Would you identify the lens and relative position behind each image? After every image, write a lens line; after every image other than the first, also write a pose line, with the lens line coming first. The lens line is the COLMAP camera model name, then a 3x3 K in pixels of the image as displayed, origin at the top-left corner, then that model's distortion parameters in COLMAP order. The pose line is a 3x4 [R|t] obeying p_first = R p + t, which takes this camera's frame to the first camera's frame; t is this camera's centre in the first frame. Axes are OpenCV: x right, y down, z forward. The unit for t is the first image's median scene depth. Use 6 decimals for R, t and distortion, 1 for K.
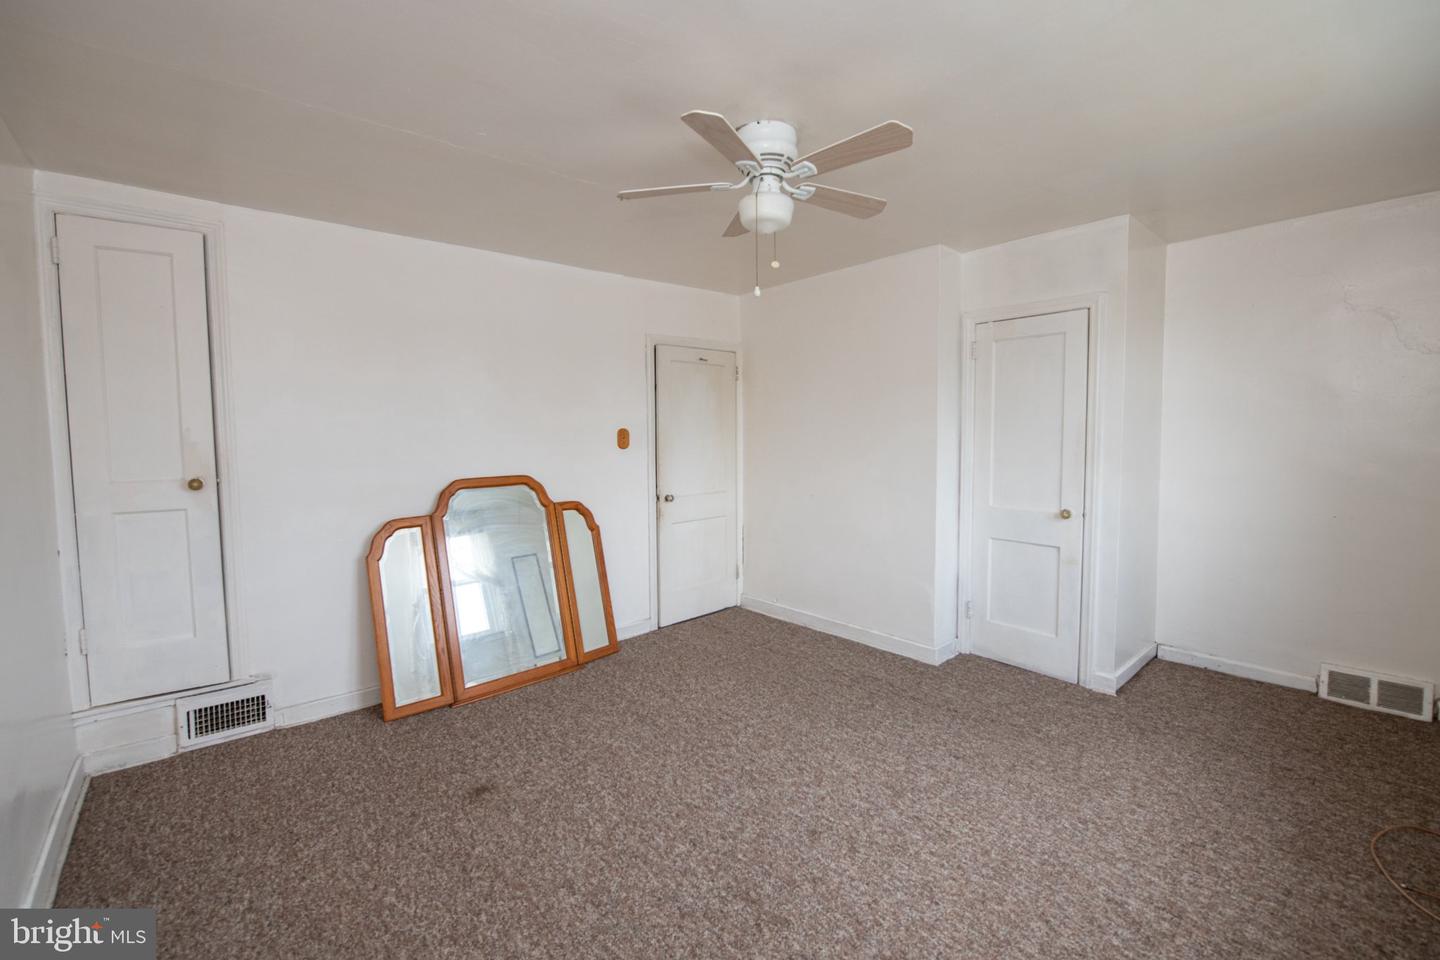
lens RADIAL K [[598.7, 0, 714.6], [0, 598.7, 469.0], [0, 0, 1]] dist [-0.017700, -0.000989]
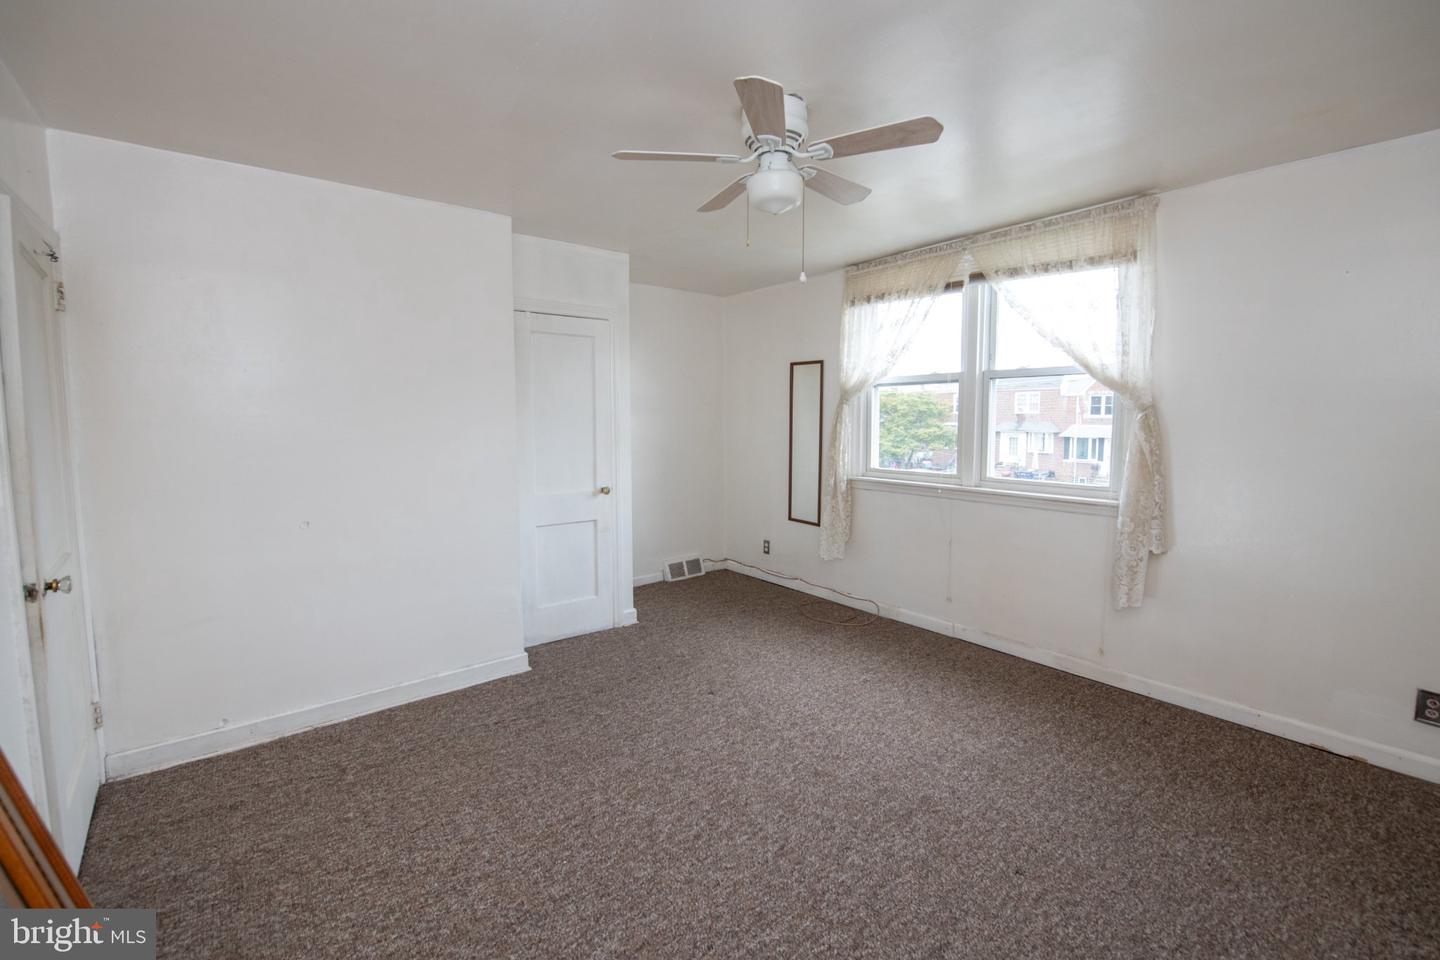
lens RADIAL K [[614.8, 0, 715.9], [0, 614.8, 476.0], [0, 0, 1]] dist [-0.015936, -0.000921]
pose [[0.036146, -0.085974, 0.995641, -0.699243], [0.065668, 0.994344, 0.083478, -0.046261], [-0.997187, 0.062365, 0.041587, 0.812189]]
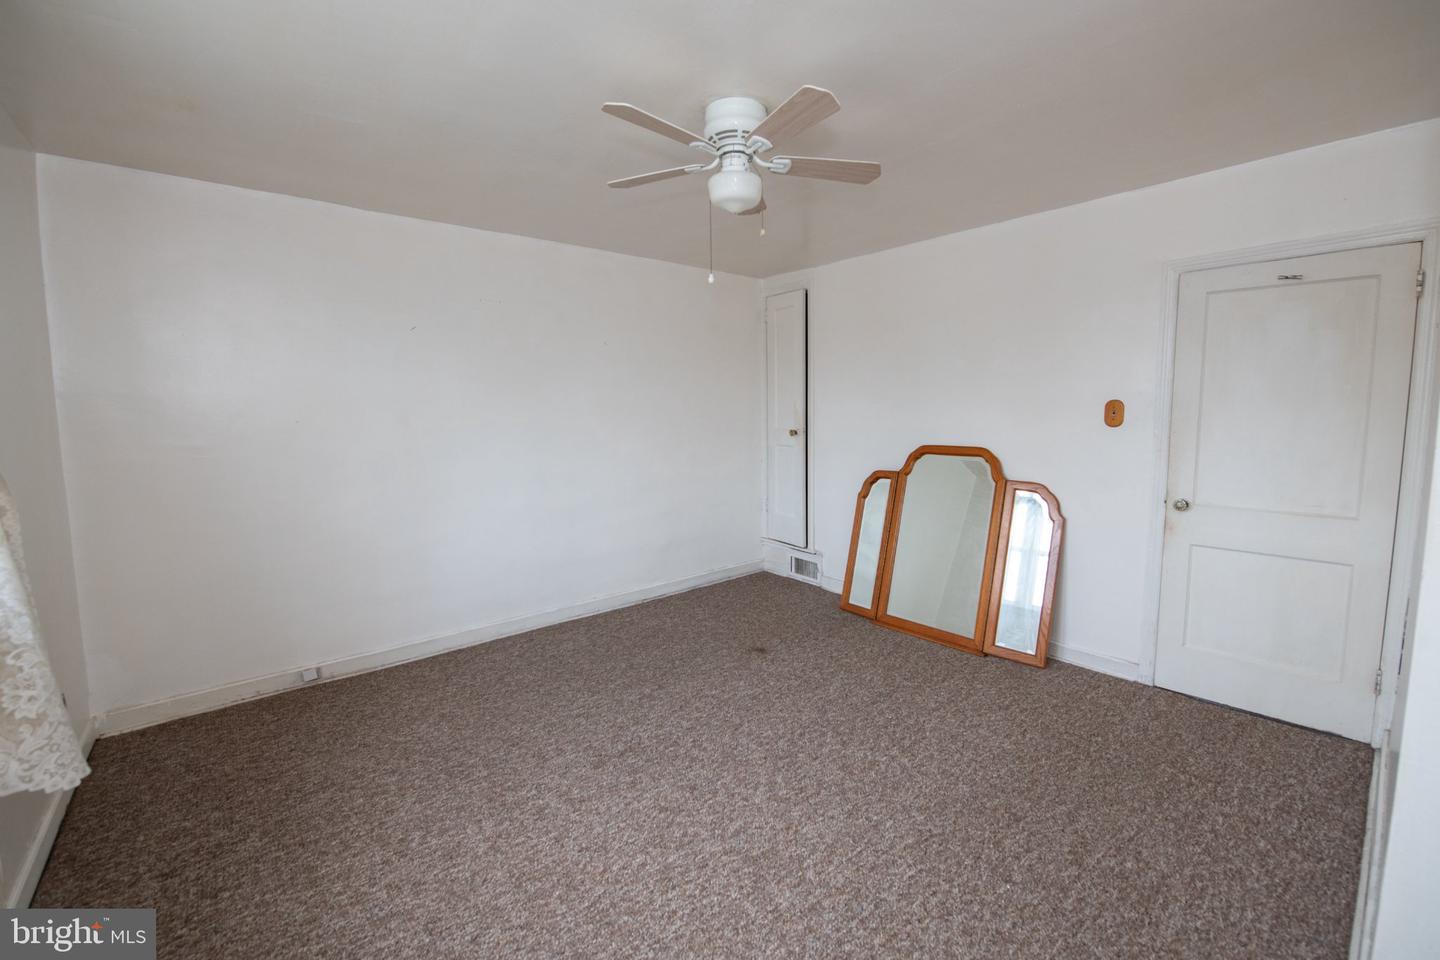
lens RADIAL K [[583.7, 0, 750.2], [0, 583.7, 463.1], [0, 0, 1]] dist [-0.015150, -0.000385]
pose [[0.026384, 0.108003, -0.993800, 0.833909], [-0.056387, 0.992724, 0.106389, -0.059358], [0.998060, 0.053230, 0.032282, 0.761217]]
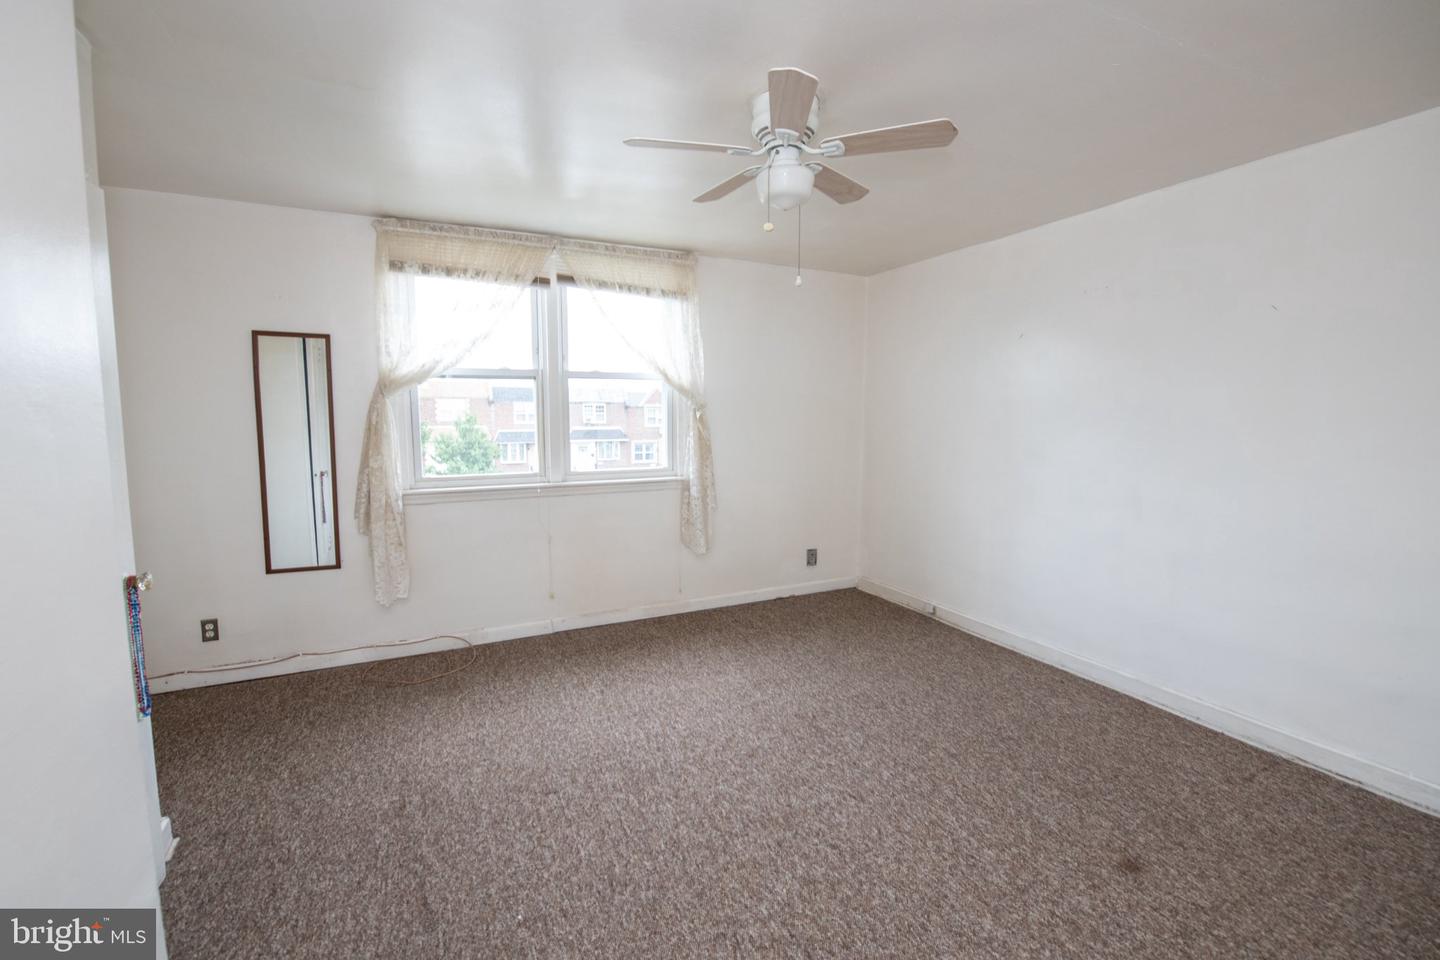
lens RADIAL K [[614.8, 0, 715.9], [0, 614.8, 476.0], [0, 0, 1]] dist [-0.015936, -0.000921]
pose [[-0.970898, -0.011299, 0.239225, -0.036362], [0.027618, 0.986940, 0.158706, -0.095951], [-0.237894, 0.160694, -0.957906, 1.533995]]
